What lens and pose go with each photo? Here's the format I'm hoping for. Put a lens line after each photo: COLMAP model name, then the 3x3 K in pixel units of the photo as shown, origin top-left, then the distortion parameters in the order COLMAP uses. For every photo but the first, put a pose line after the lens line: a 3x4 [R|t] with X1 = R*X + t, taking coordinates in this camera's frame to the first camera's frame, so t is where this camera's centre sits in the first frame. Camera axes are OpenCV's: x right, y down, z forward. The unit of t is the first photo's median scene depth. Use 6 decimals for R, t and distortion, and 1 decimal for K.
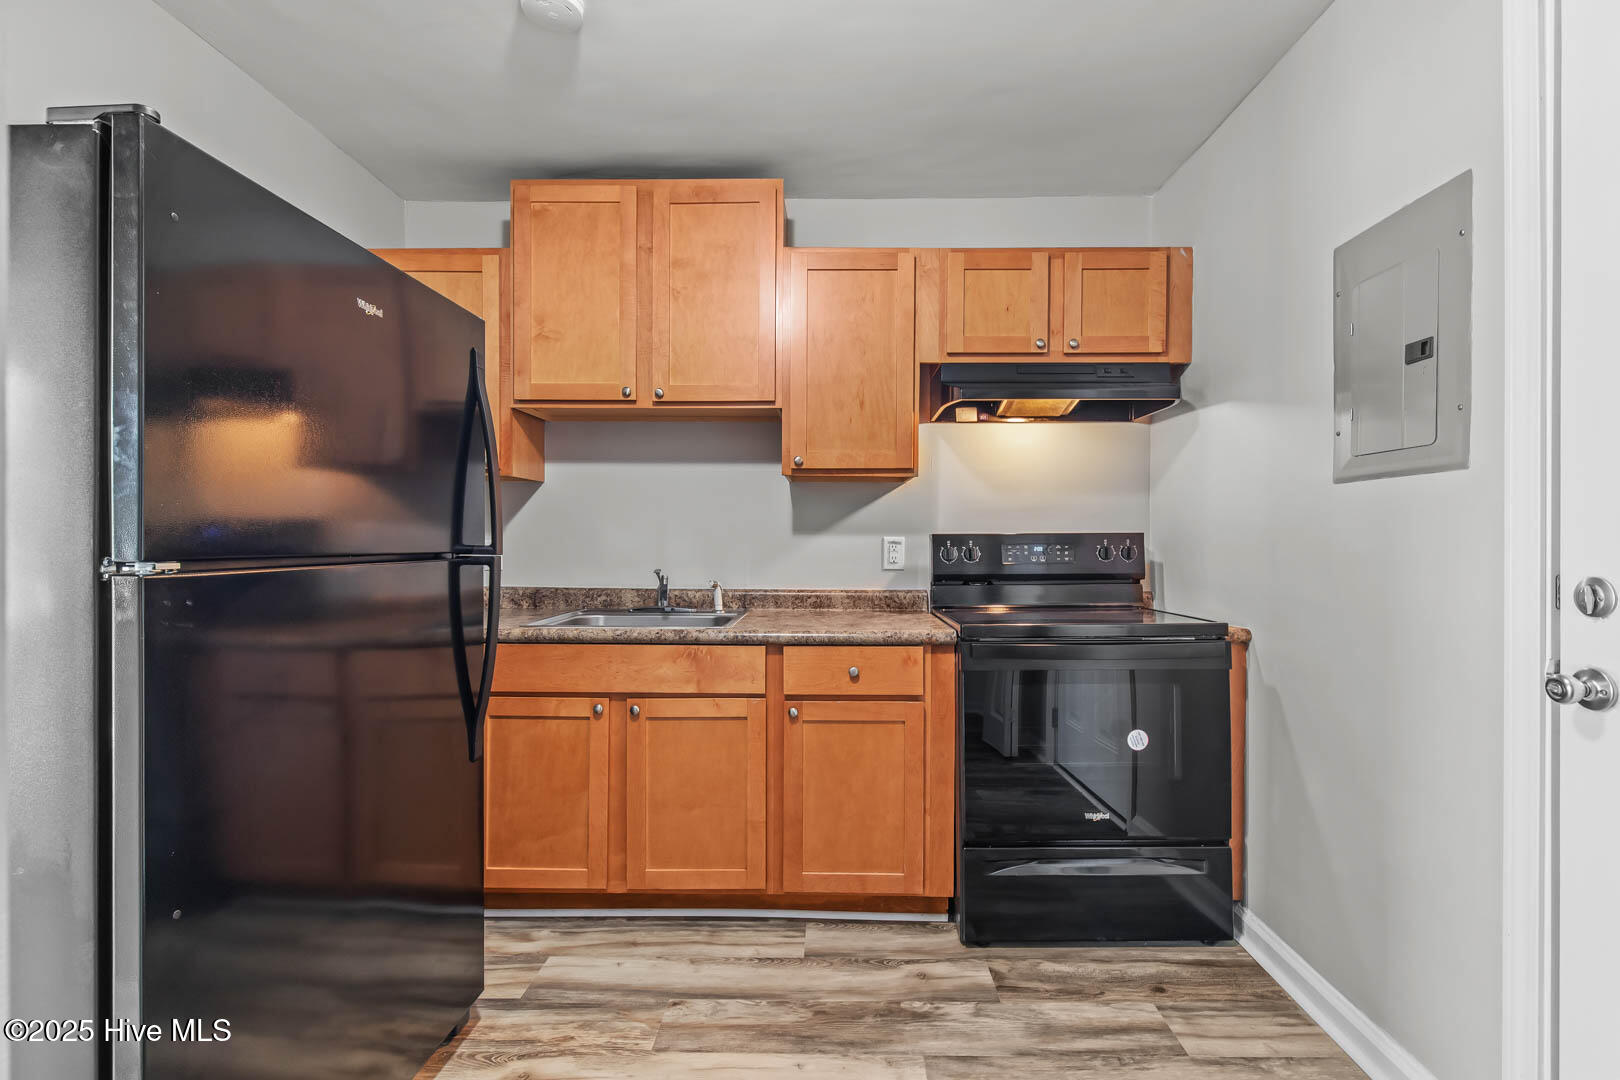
lens RADIAL K [[712.7, 0, 824.5], [0, 712.7, 541.9], [0, 0, 1]] dist [-0.002156, -0.000425]
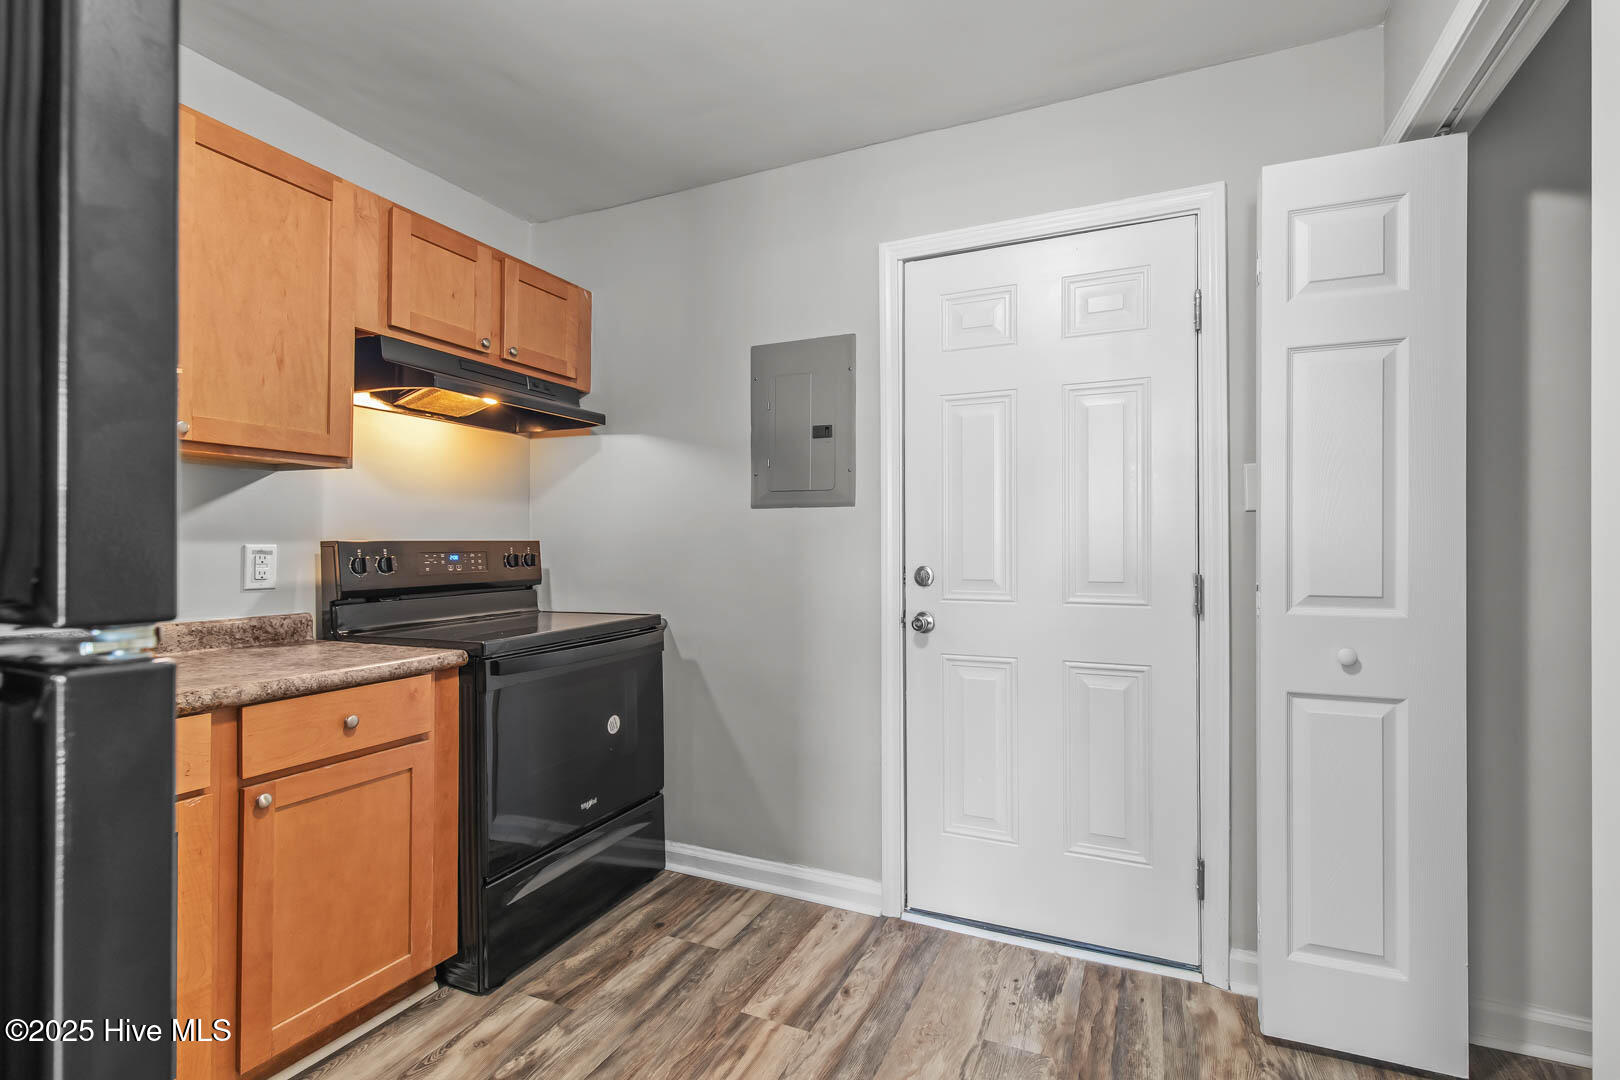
lens RADIAL K [[712.7, 0, 824.5], [0, 712.7, 541.9], [0, 0, 1]] dist [-0.002156, -0.000425]
pose [[0.412669, 0.004559, 0.910870, -0.445185], [0.003768, 0.999970, -0.006712, -0.003239], [-0.910873, 0.006202, 0.412640, 0.222752]]
